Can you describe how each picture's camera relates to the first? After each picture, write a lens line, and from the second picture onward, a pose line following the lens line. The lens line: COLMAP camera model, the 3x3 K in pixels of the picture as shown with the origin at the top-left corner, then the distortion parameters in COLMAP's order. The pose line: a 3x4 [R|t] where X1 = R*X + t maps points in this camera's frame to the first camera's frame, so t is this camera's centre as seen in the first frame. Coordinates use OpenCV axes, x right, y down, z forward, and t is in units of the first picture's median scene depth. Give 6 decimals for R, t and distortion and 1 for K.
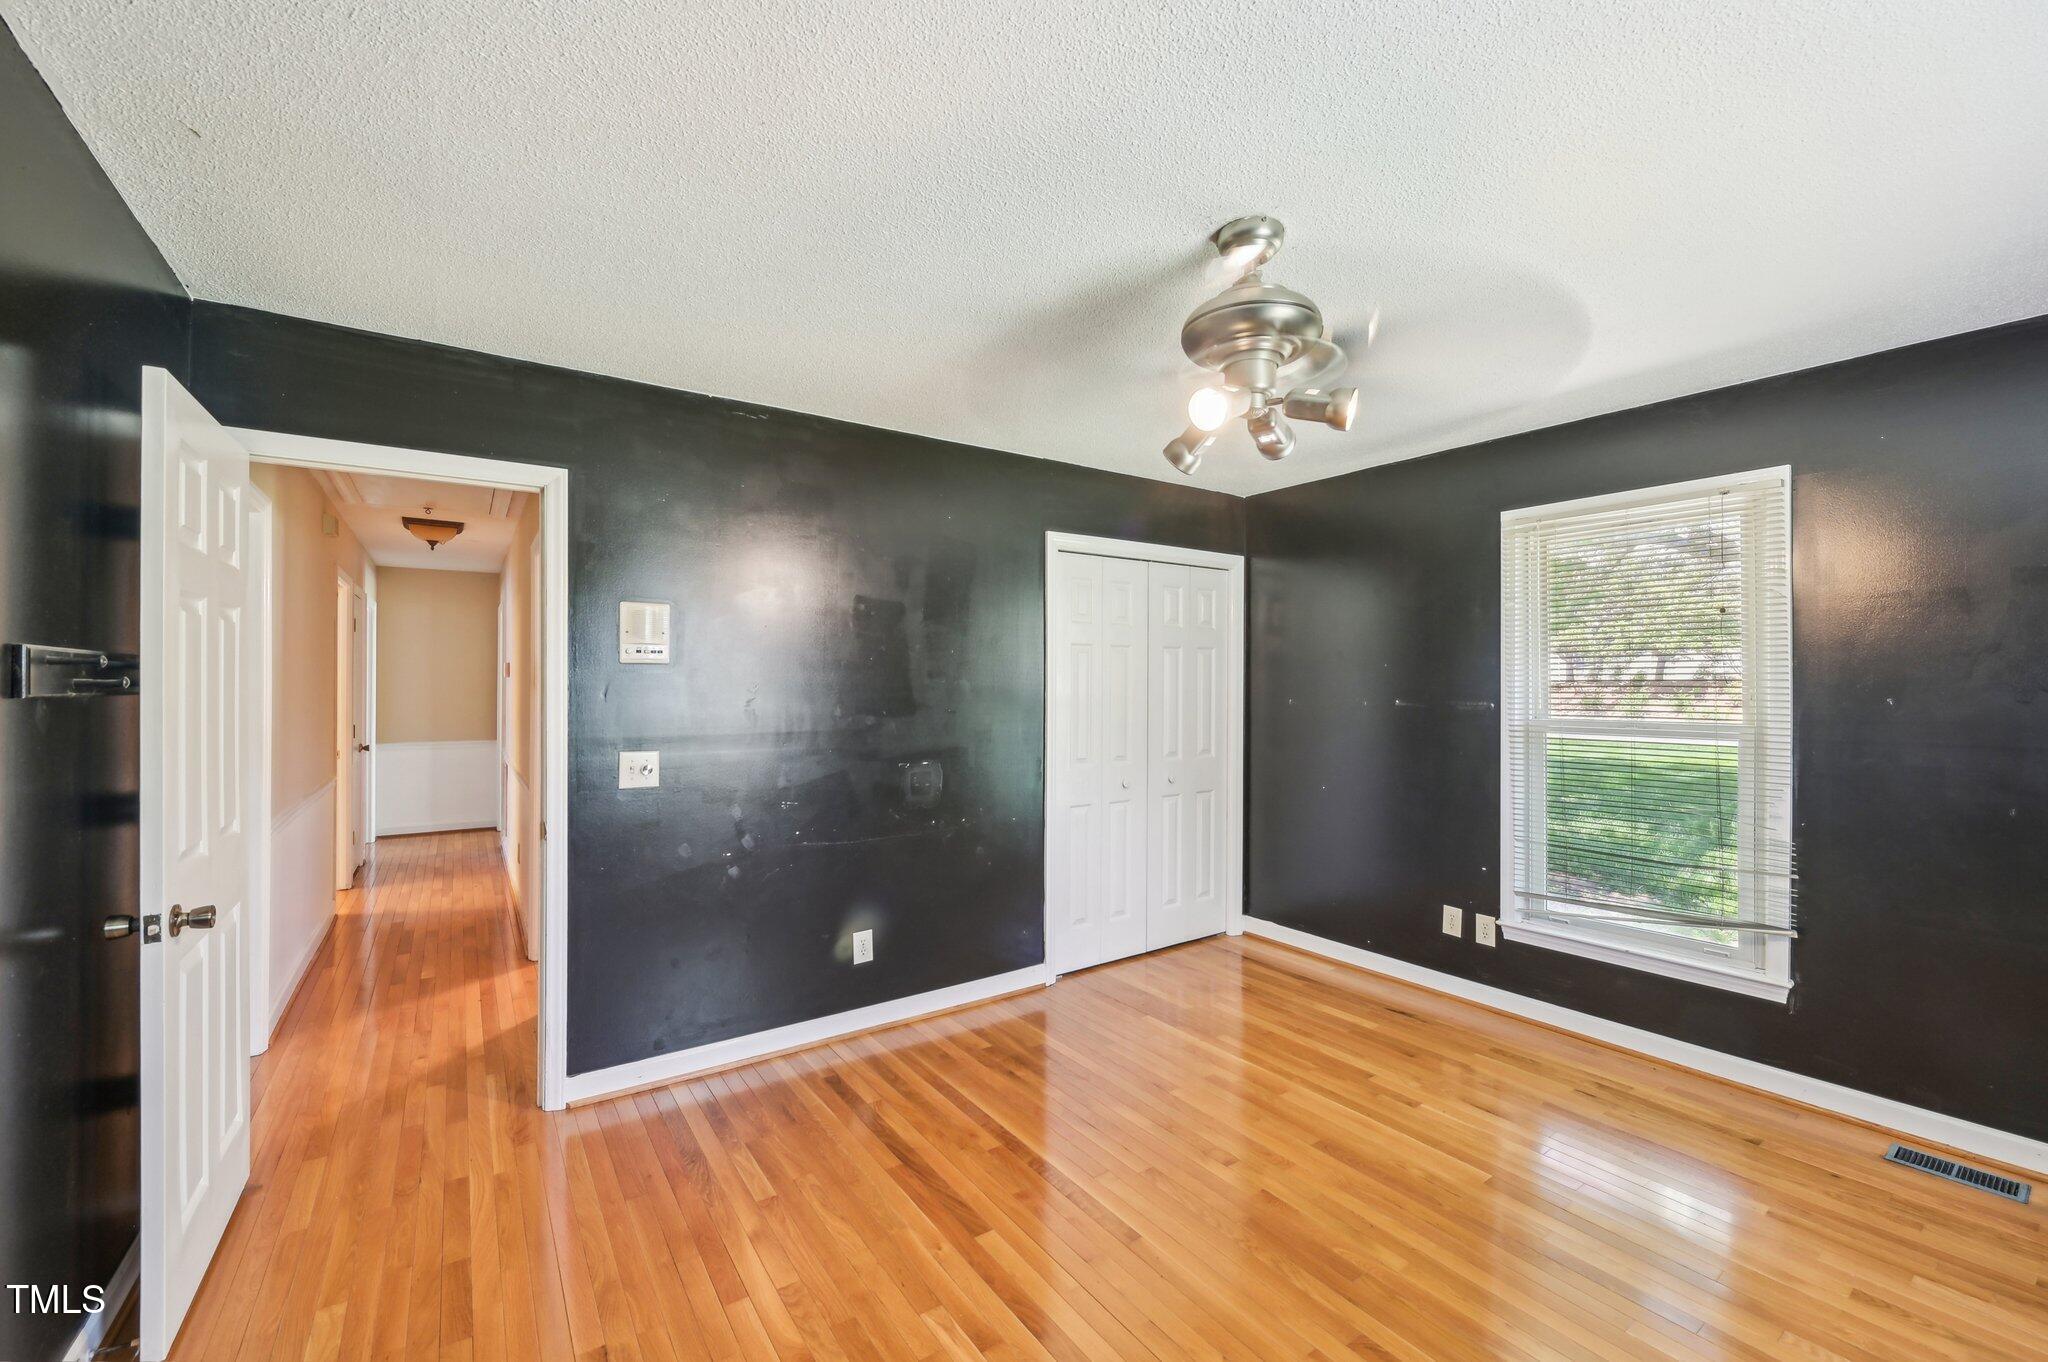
lens RADIAL K [[837.2, 0, 1029.4], [0, 837.2, 681.4], [0, 0, 1]] dist [-0.014449, -0.000459]
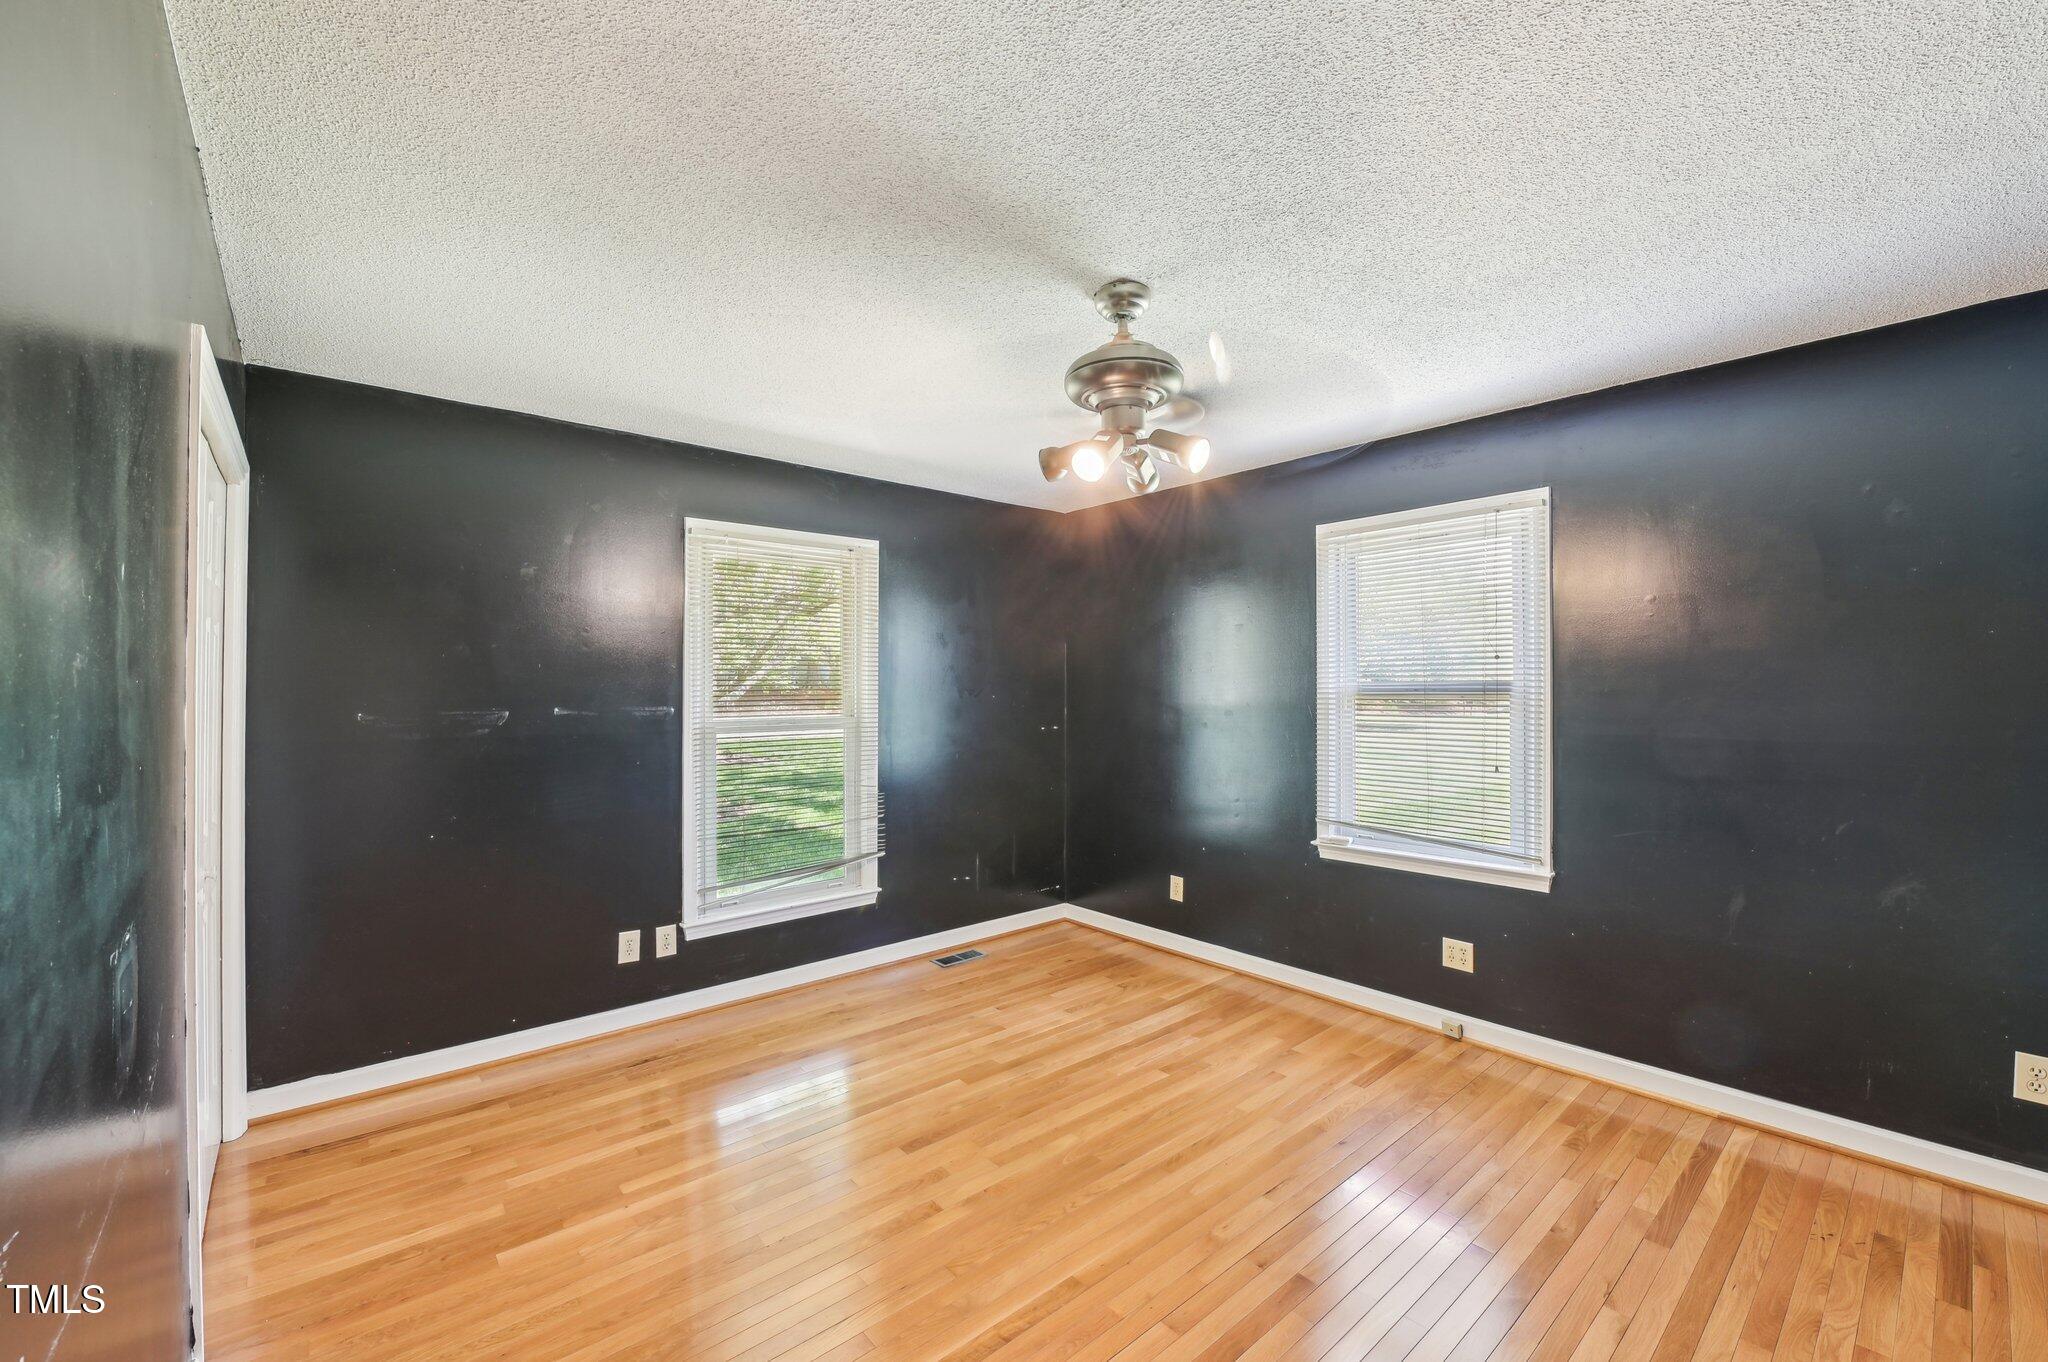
lens RADIAL K [[837.2, 0, 1030.3], [0, 837.2, 684.3], [0, 0, 1]] dist [-0.014449, -0.000459]
pose [[-0.117077, 0.006401, 0.993102, -0.519645], [-0.001442, 0.999977, -0.006615, 0.004613], [-0.993122, -0.002206, -0.117065, 0.759355]]
